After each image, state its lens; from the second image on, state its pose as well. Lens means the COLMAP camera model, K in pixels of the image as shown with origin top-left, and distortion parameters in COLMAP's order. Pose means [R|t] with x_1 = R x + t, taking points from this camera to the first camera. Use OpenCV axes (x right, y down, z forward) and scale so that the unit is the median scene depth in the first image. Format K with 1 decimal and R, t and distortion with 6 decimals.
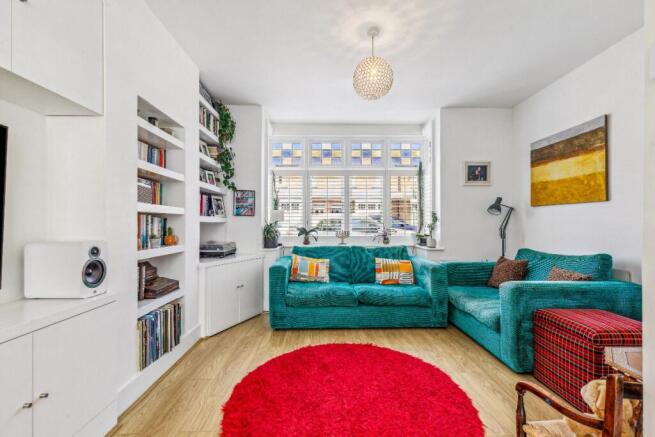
lens RADIAL K [[296.1, 0, 330.3], [0, 296.1, 221.7], [0, 0, 1]] dist [0.017392, 0.001695]
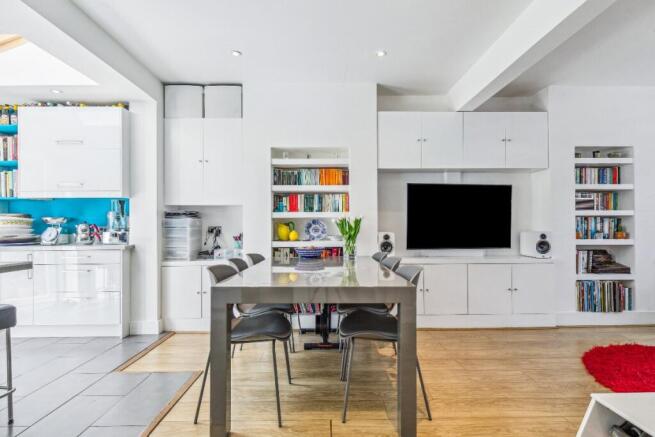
lens RADIAL K [[314.0, 0, 329.3], [0, 314.0, 220.2], [0, 0, 1]] dist [-0.013281, -0.000735]
pose [[-0.014113, -0.010818, -0.999842, 0.782592], [0.006257, 0.999921, -0.010907, 0.001110], [0.999881, -0.006410, -0.014044, -0.249167]]
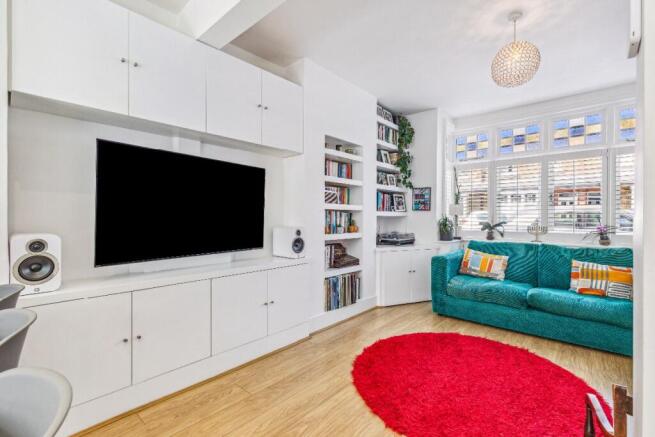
lens RADIAL K [[296.1, 0, 331.2], [0, 296.1, 216.6], [0, 0, 1]] dist [0.017392, 0.001695]
pose [[0.737147, 0.002662, -0.675728, 0.294960], [-0.000969, 0.999995, 0.002883, 0.000350], [0.675732, -0.001470, 0.737146, -0.081119]]
